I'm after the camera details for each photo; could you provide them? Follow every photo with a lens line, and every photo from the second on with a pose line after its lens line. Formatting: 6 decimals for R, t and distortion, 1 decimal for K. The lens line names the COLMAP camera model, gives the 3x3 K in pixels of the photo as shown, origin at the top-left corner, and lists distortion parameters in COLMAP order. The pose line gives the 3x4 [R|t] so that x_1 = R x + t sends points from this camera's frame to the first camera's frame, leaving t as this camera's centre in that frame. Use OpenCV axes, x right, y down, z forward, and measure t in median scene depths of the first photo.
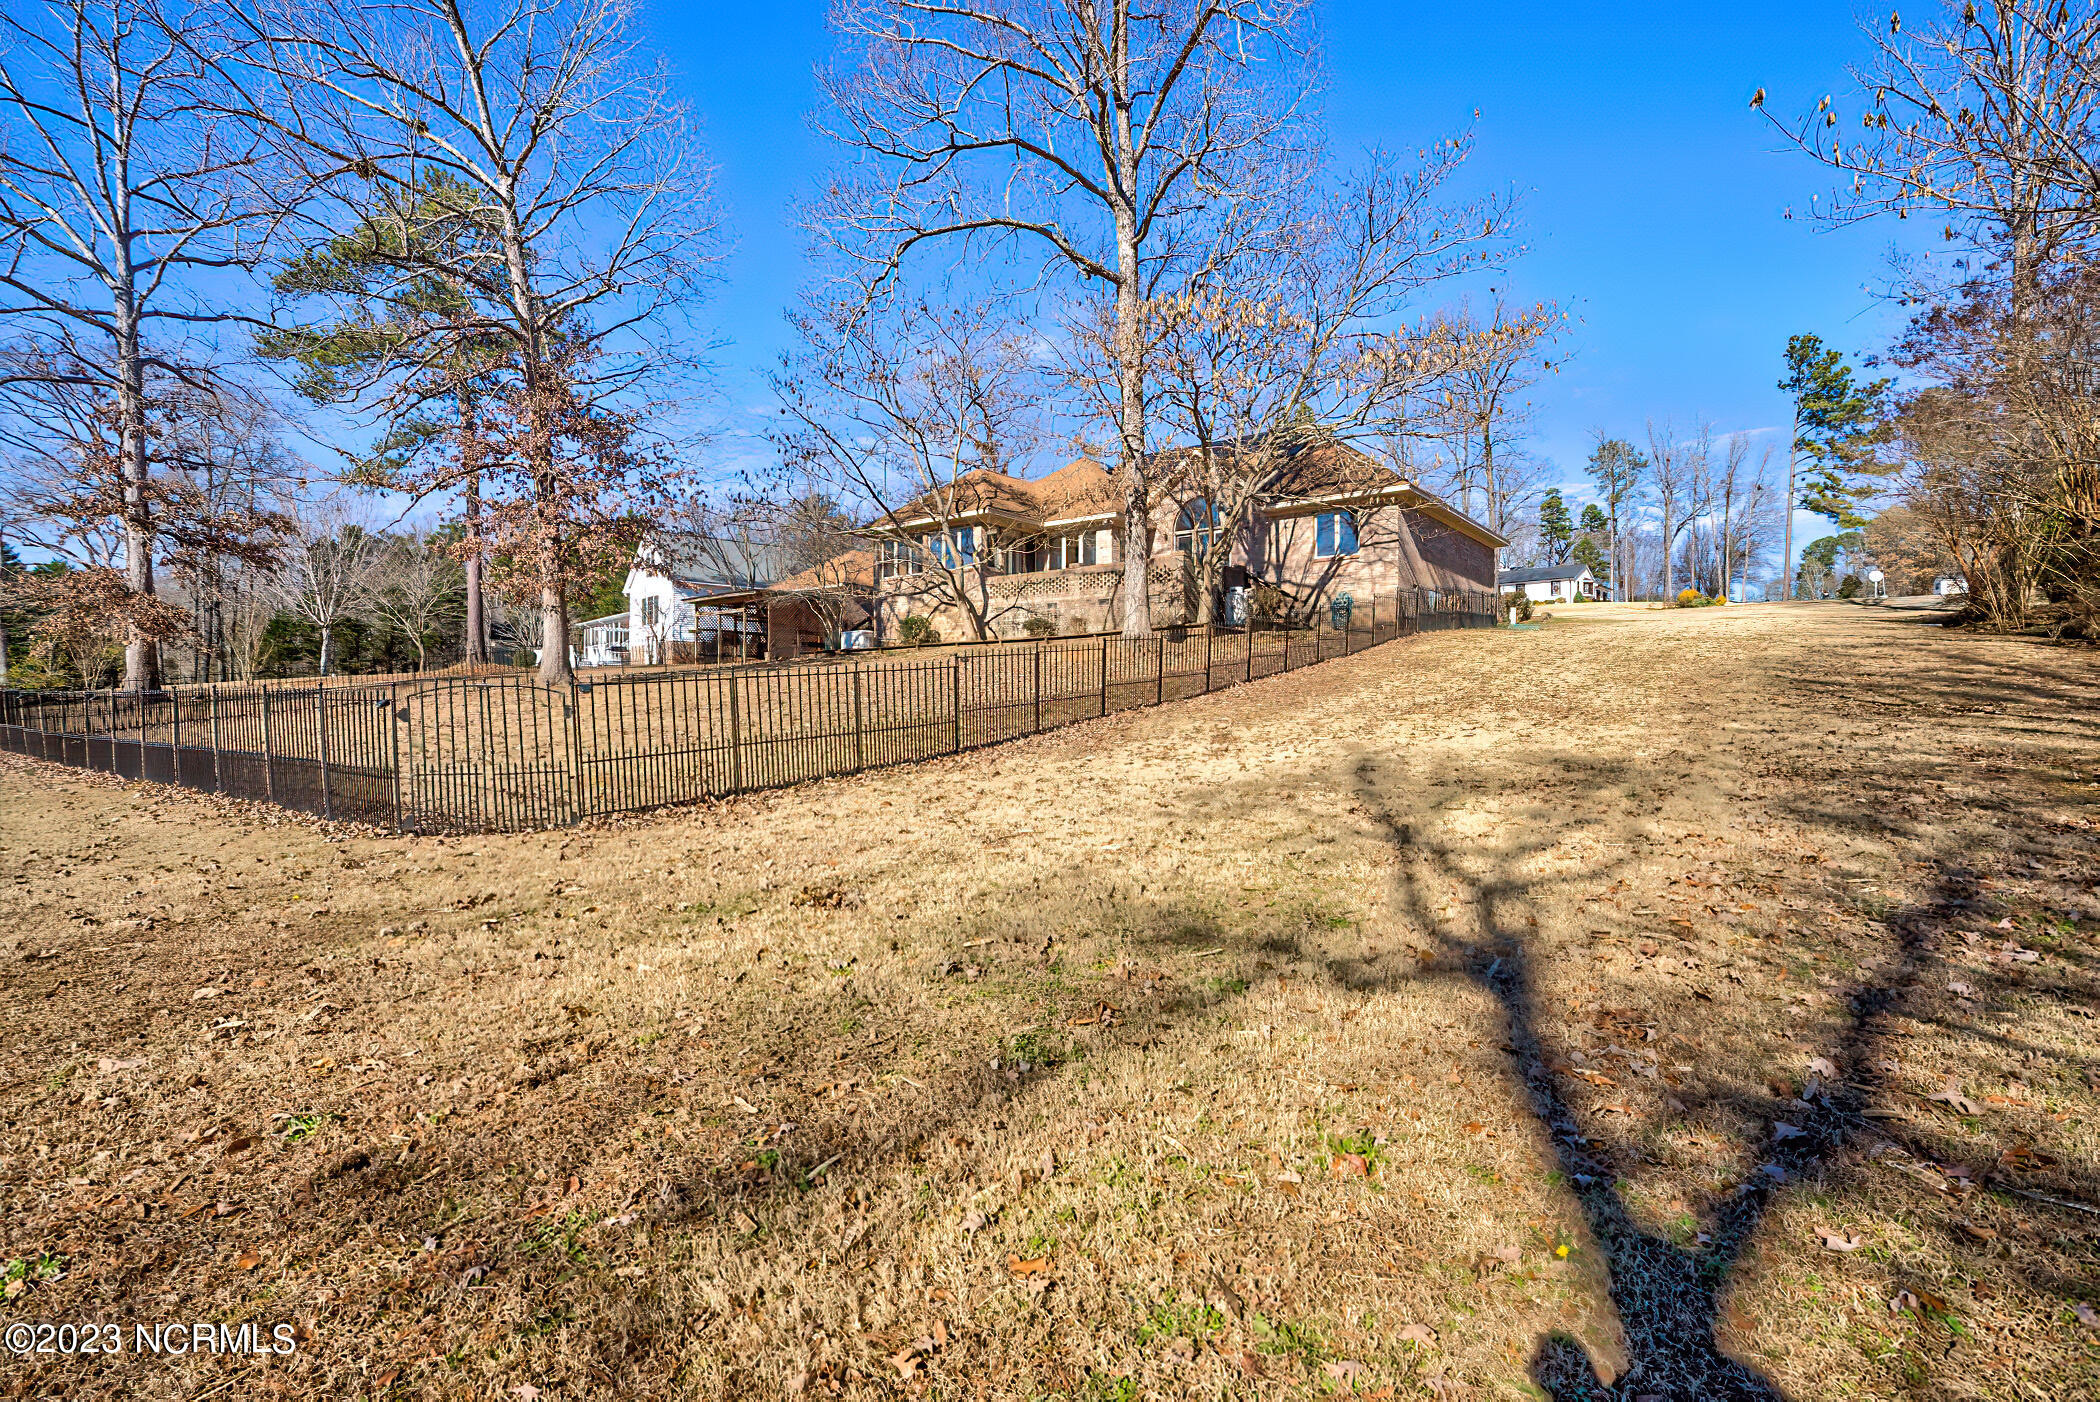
lens RADIAL K [[968.9, 0, 1050.0], [0, 968.9, 701.0], [0, 0, 1]] dist [0.063721, 0.011271]
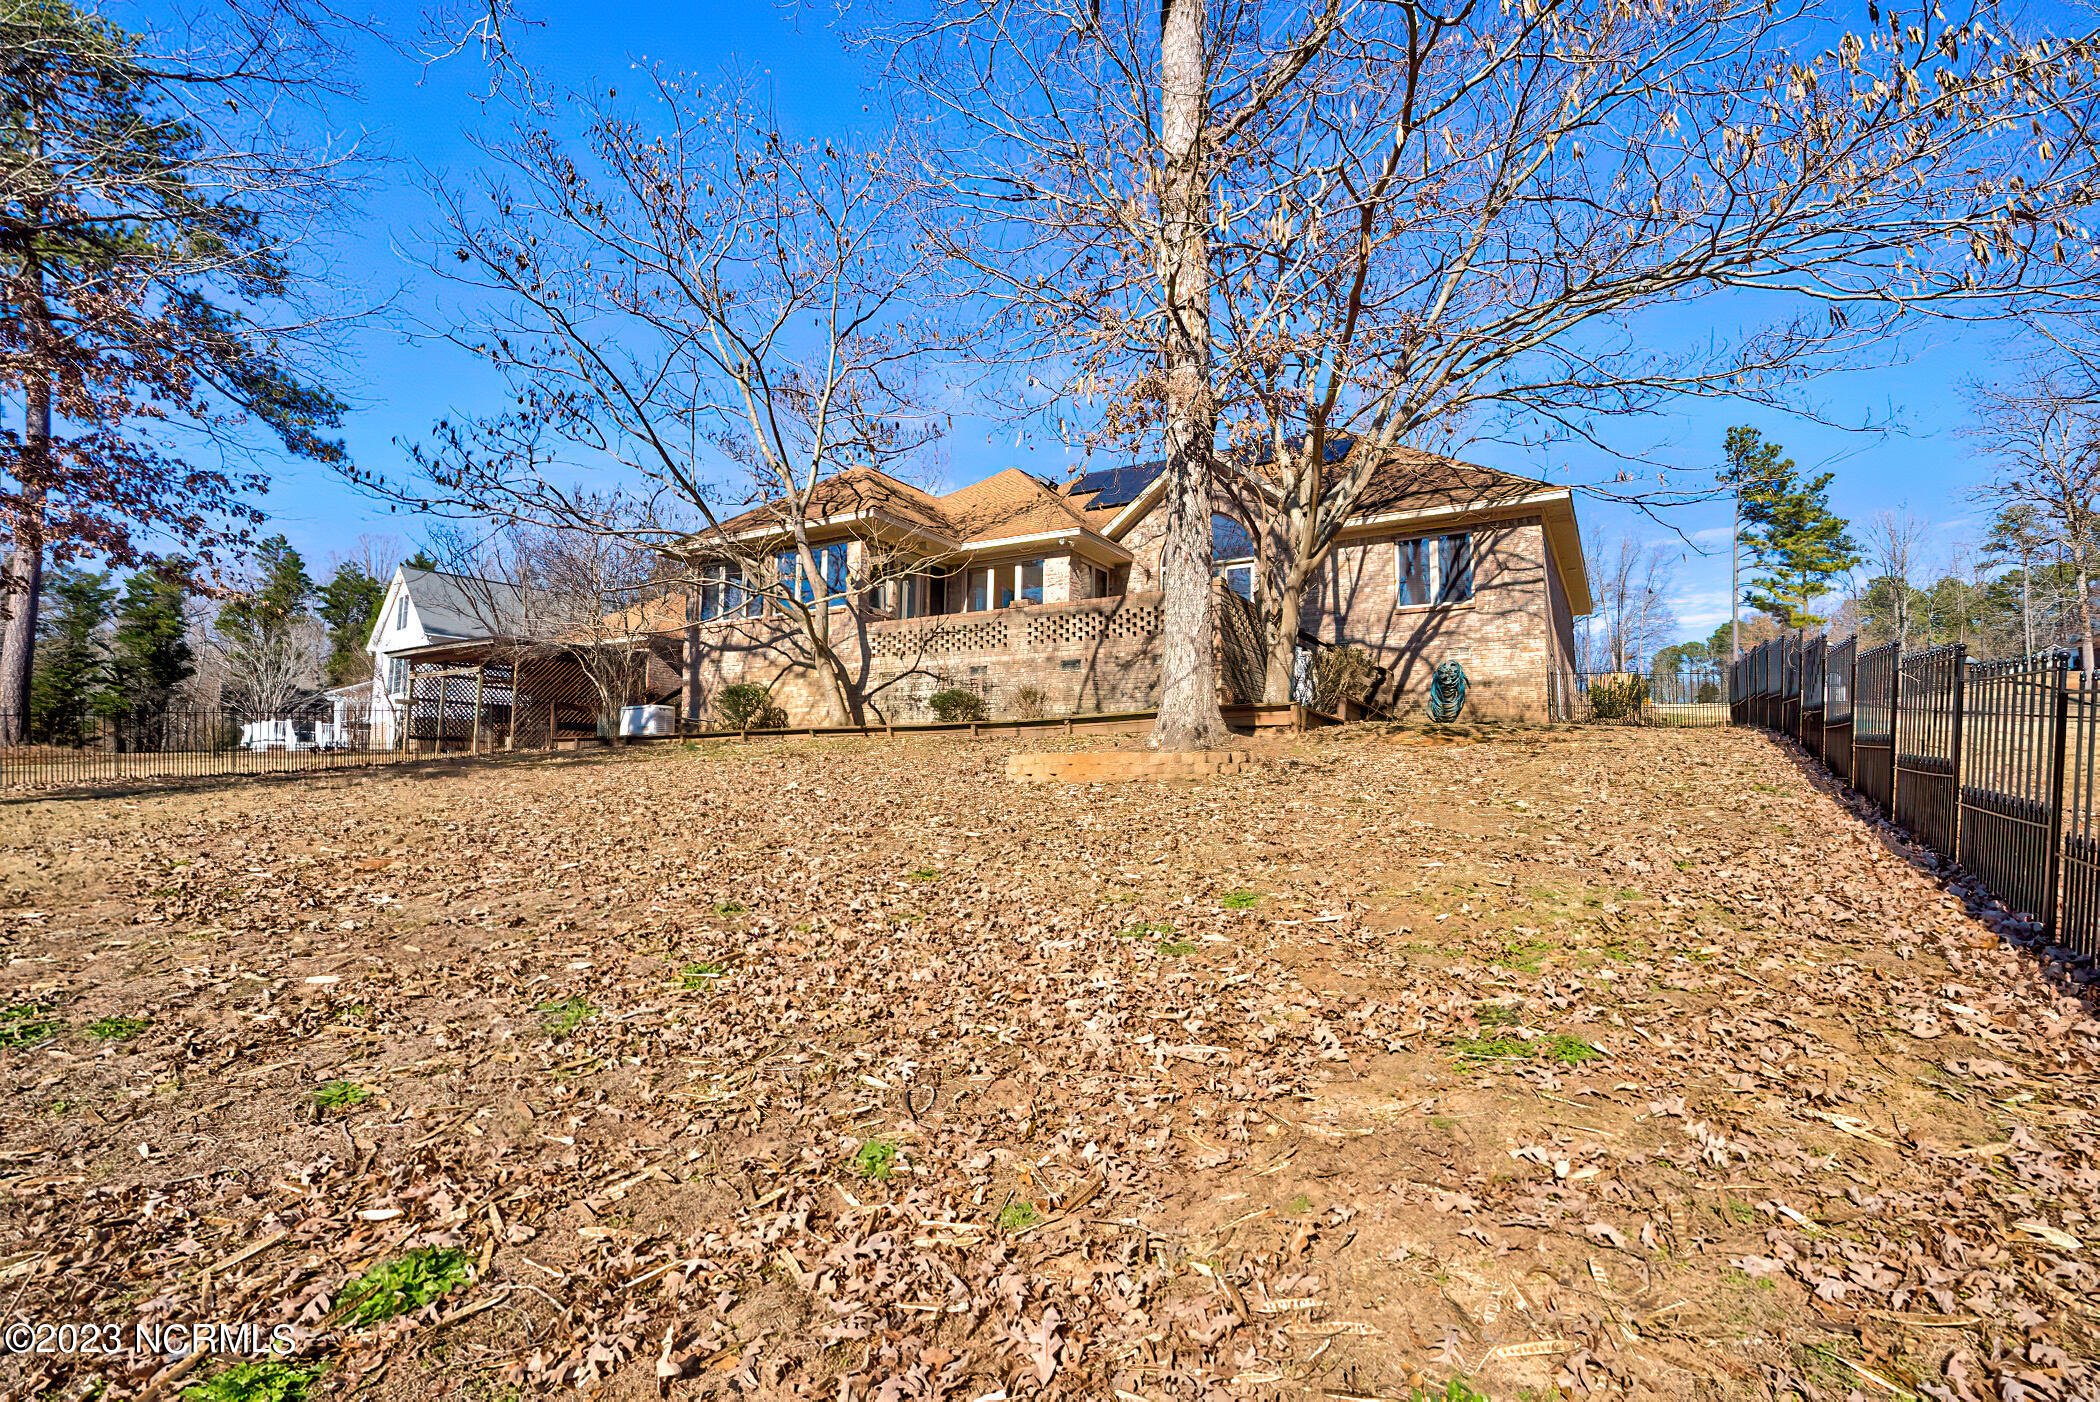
lens RADIAL K [[972.8, 0, 1050.0], [0, 972.8, 701.0], [0, 0, 1]] dist [-0.022364, 0.011762]
pose [[0.992185, 0.023350, 0.122575, -0.025845], [-0.012647, 0.996095, -0.087381, -0.026697], [-0.124137, 0.085148, 0.988605, 0.389619]]
